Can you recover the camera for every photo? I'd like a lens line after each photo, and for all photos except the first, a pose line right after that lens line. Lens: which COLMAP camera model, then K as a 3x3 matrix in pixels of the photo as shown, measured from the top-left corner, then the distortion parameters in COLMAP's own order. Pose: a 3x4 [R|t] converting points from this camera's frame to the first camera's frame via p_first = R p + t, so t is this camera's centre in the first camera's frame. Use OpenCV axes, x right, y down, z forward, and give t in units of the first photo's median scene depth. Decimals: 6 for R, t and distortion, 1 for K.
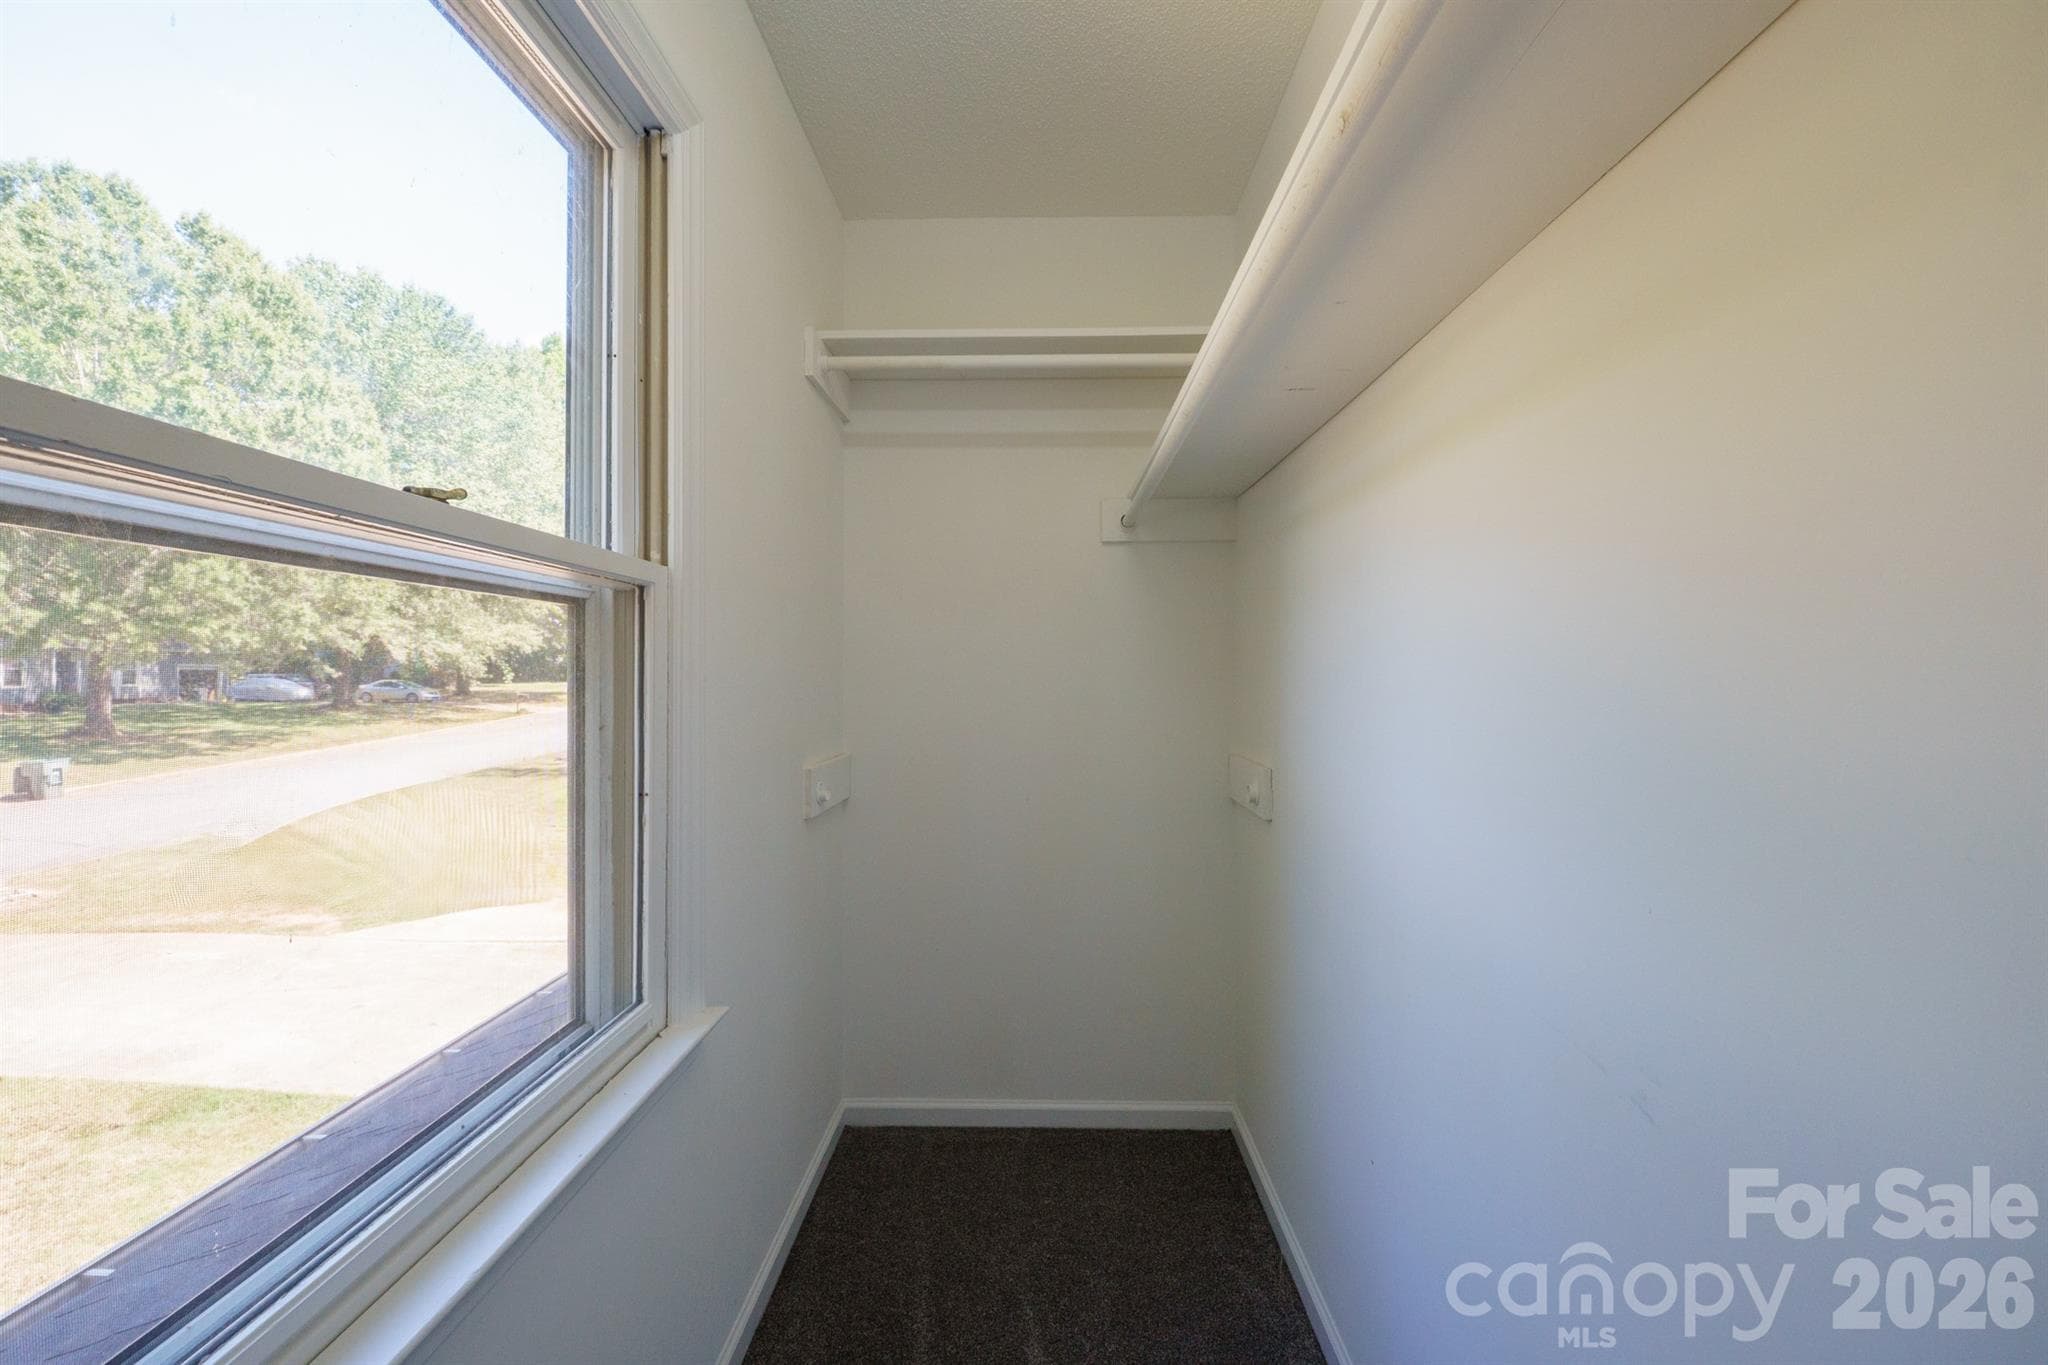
lens RADIAL K [[853.1, 0, 1028.6], [0, 853.1, 670.6], [0, 0, 1]] dist [0.000271, 0.000083]
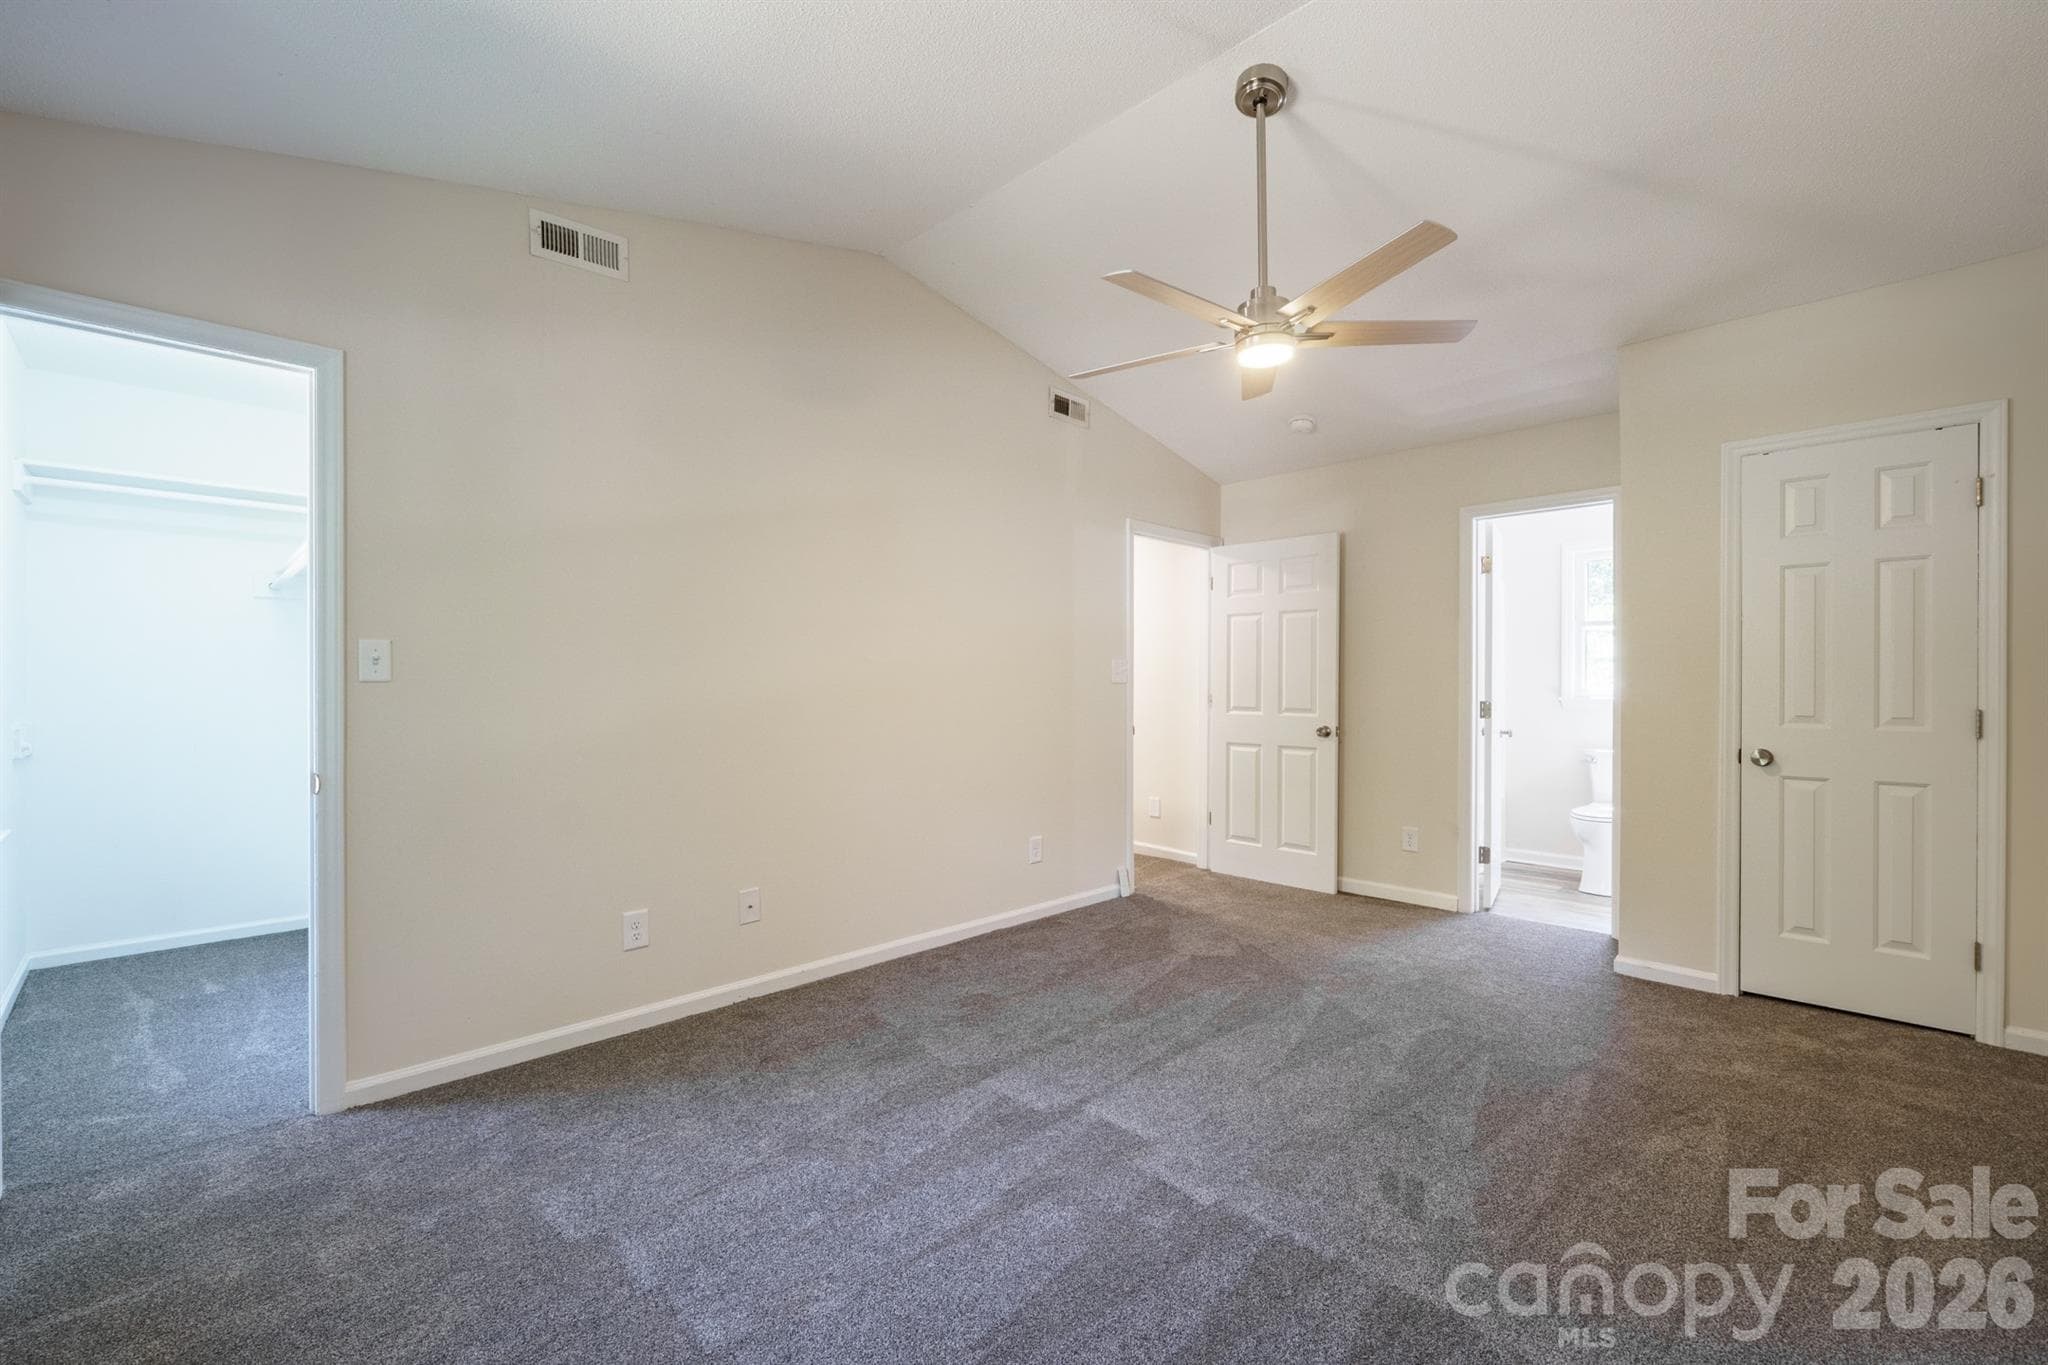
lens RADIAL K [[853.1, 0, 1013.1], [0, 853.1, 671.5], [0, 0, 1]] dist [0.000271, 0.000083]
pose [[0.709024, -0.001548, 0.705183, -0.053689], [0.003749, 0.999992, -0.001575, 0.013857], [-0.705175, 0.003761, 0.709024, -1.486872]]
